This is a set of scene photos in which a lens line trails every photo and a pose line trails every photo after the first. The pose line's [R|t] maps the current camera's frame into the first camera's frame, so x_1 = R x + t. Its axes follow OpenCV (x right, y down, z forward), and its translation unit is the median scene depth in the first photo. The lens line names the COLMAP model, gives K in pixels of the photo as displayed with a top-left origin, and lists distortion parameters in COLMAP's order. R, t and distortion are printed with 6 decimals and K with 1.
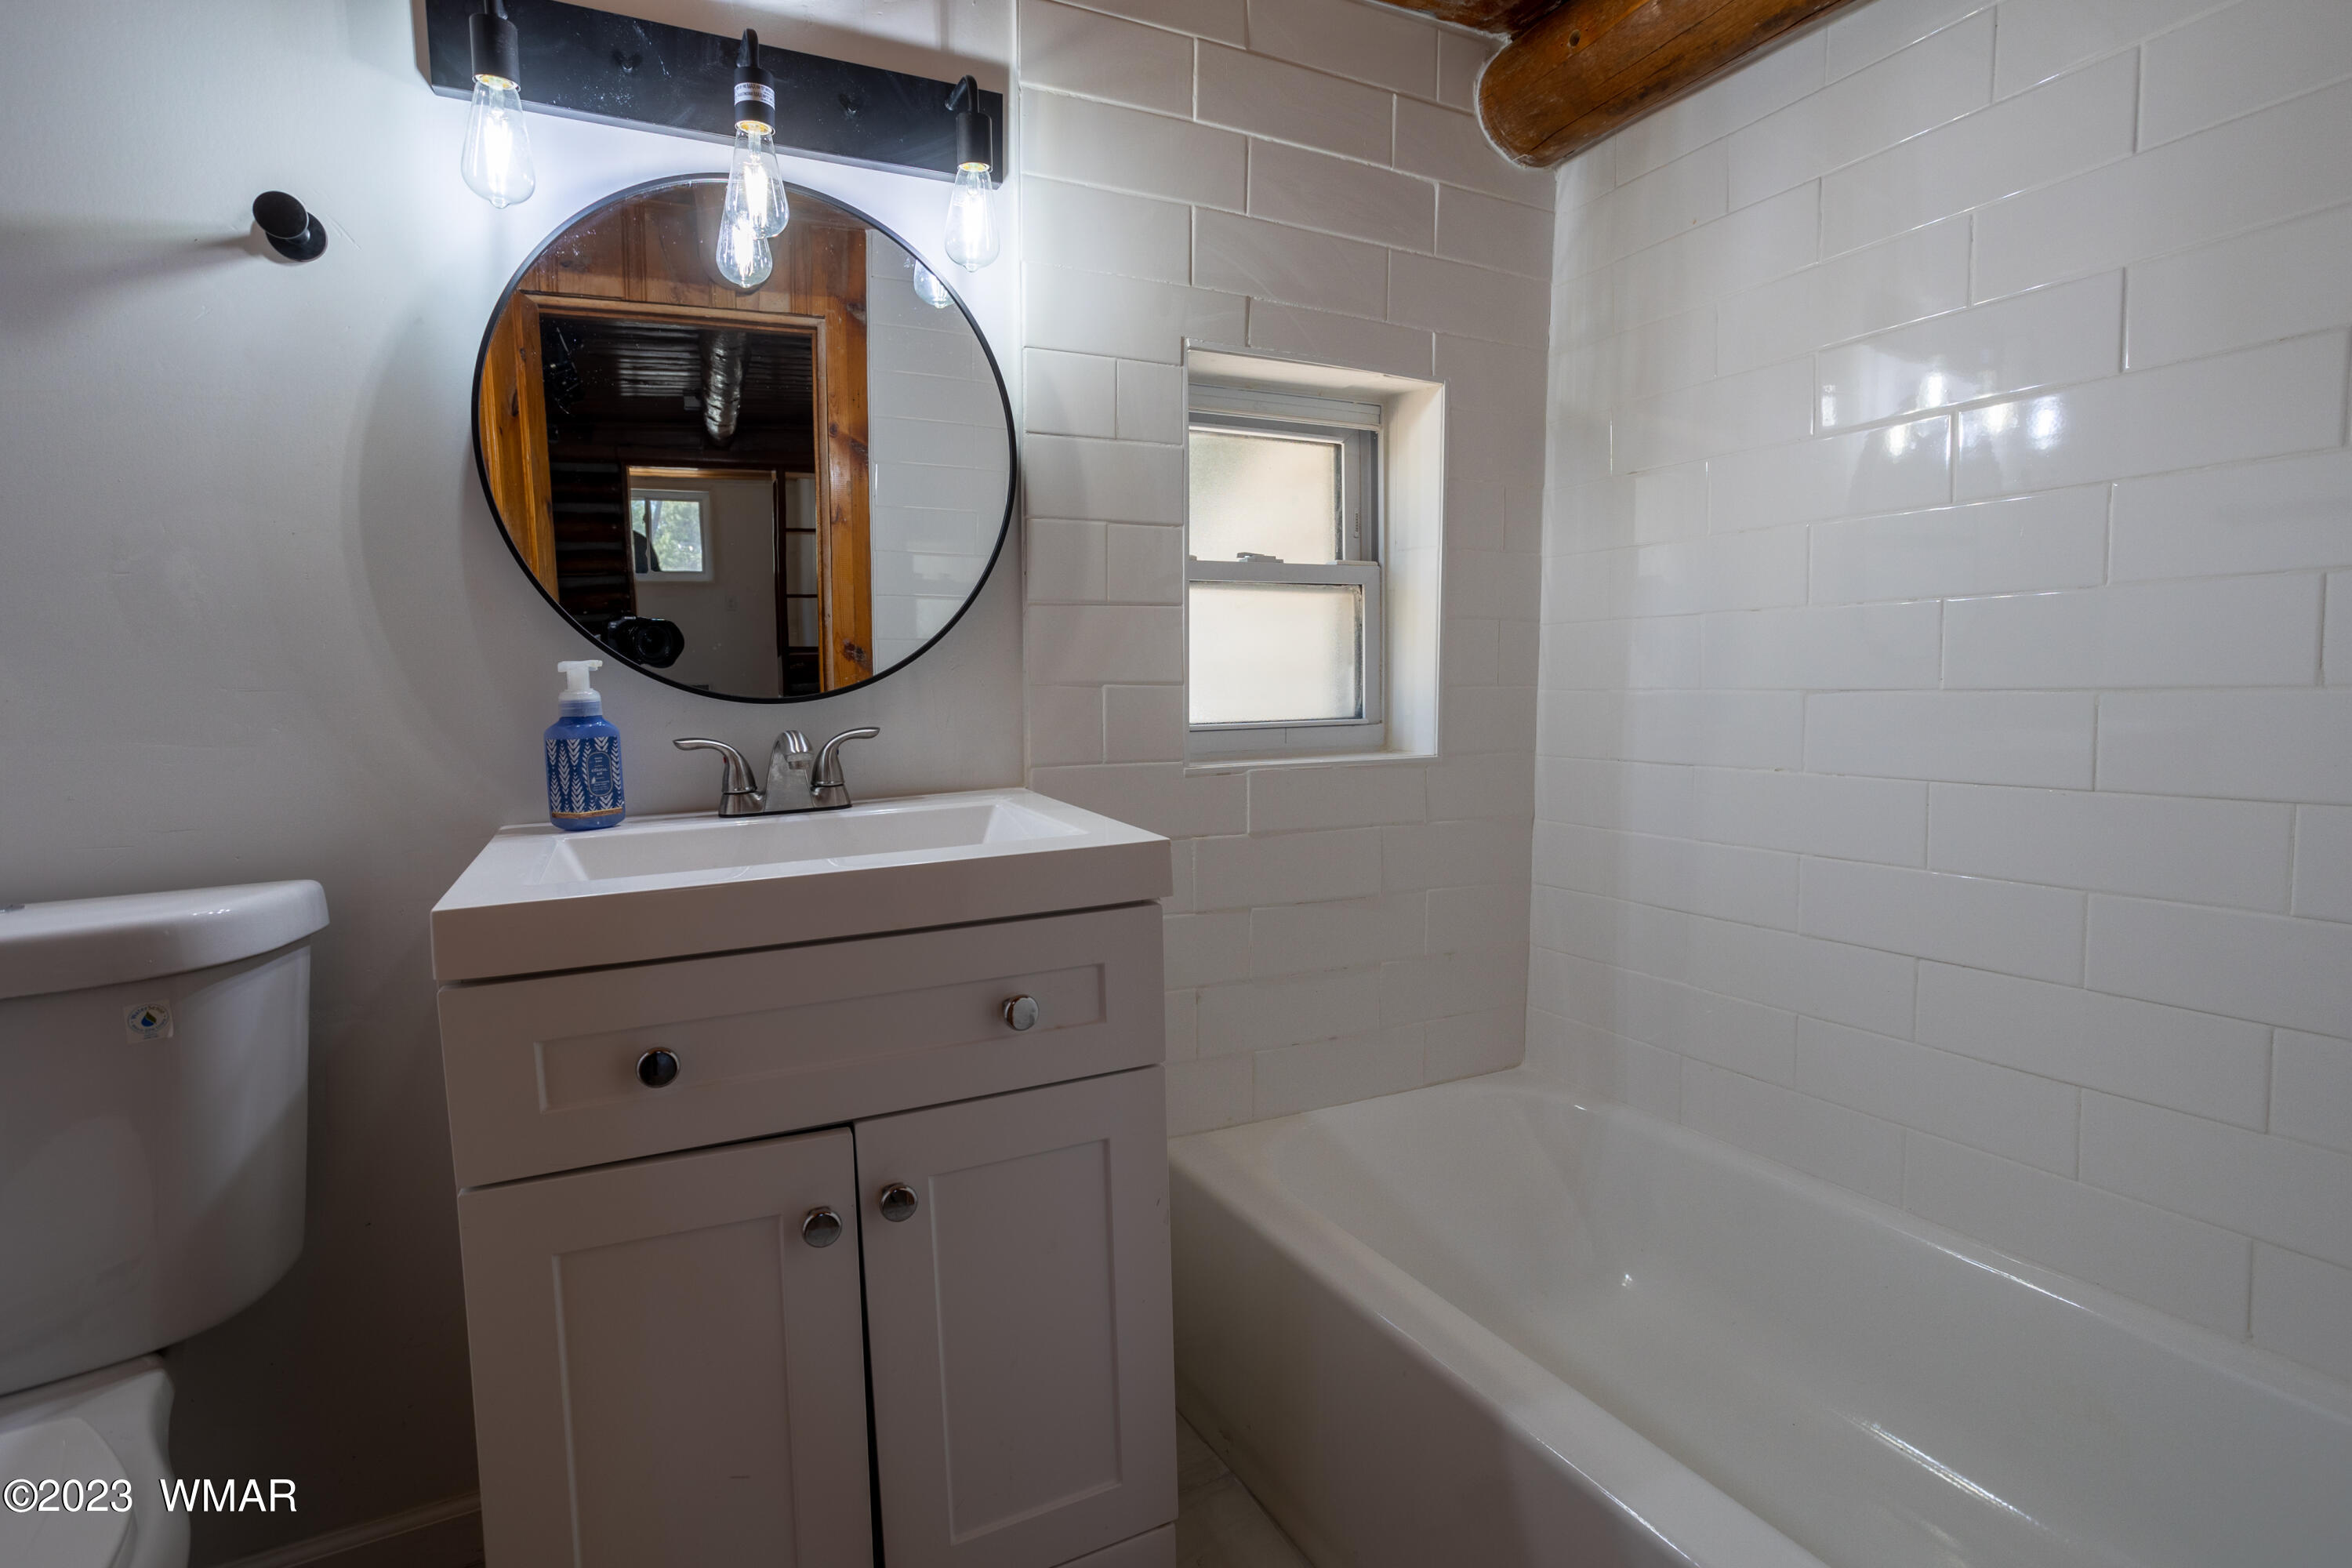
lens RADIAL K [[1146.4, 0, 1173.3], [0, 1146.4, 775.1], [0, 0, 1]] dist [-0.019964, -0.000082]
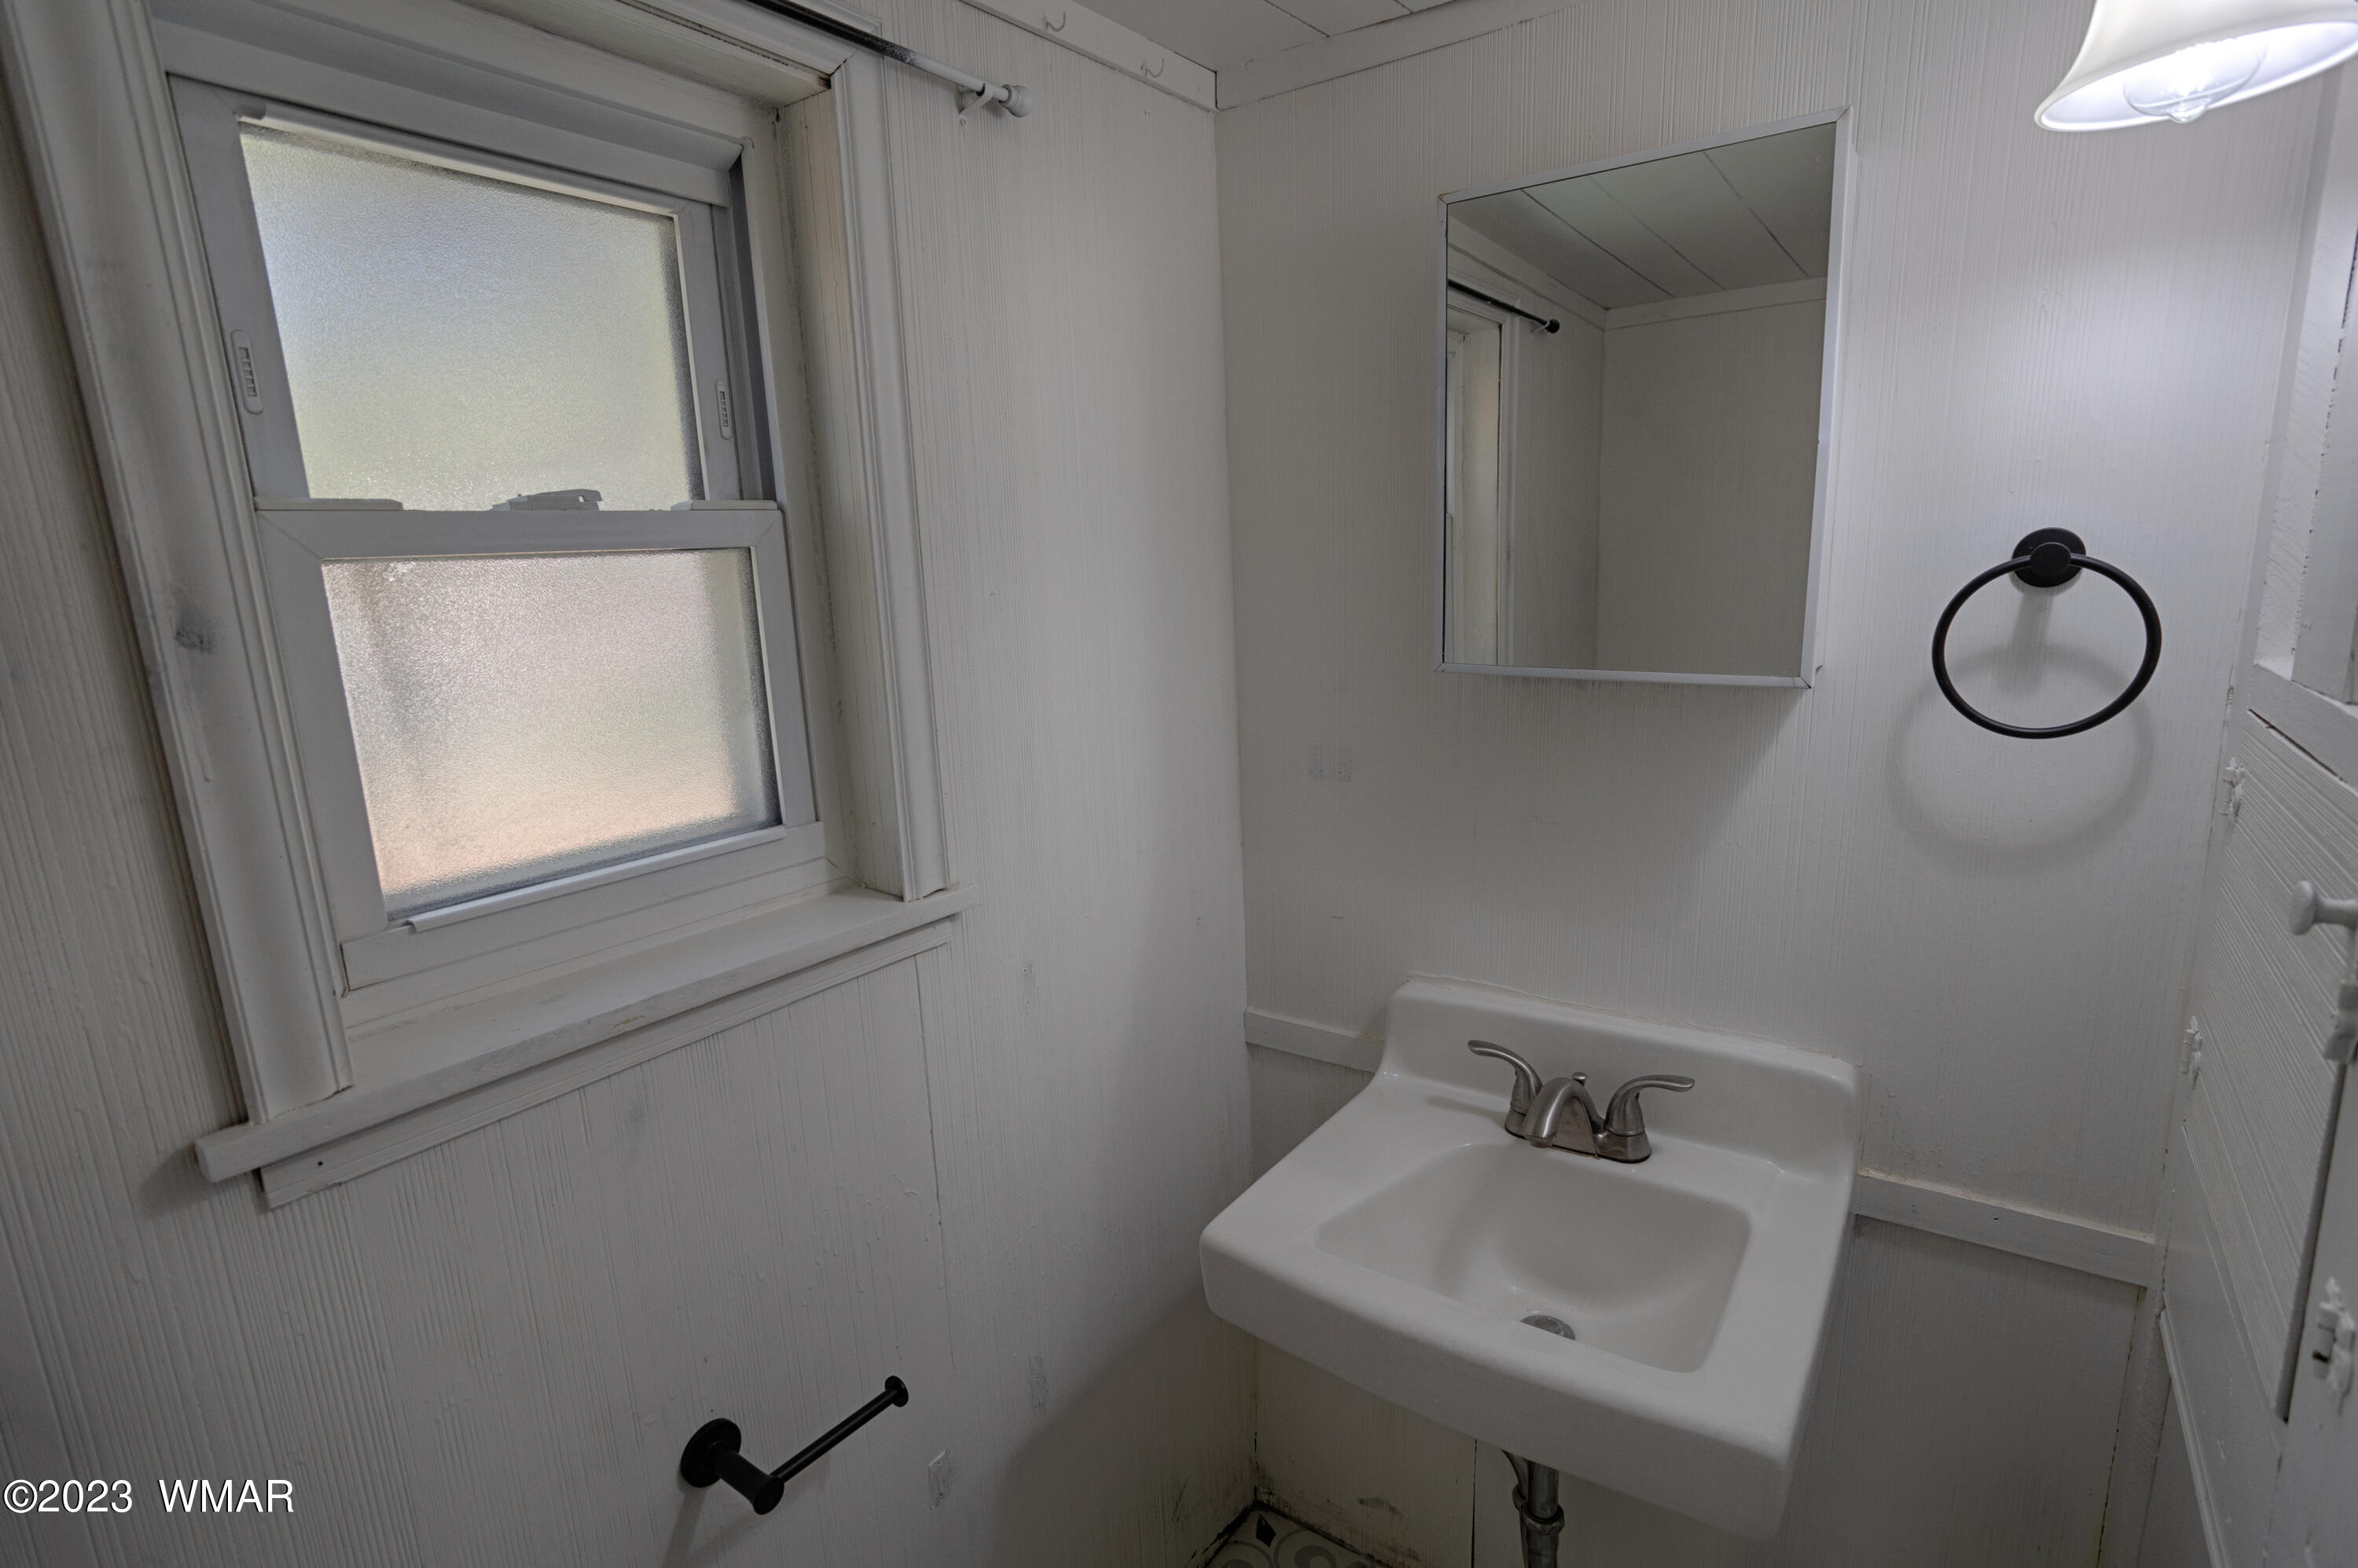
lens RADIAL K [[1149.3, 0, 1176.3], [0, 1149.3, 775.1], [0, 0, 1]] dist [-0.019964, -0.000082]
pose [[0.869249, -0.120589, 0.479441, 0.070401], [0.096928, 0.992543, 0.073910, -0.082291], [-0.484779, -0.017775, 0.874456, 0.445766]]
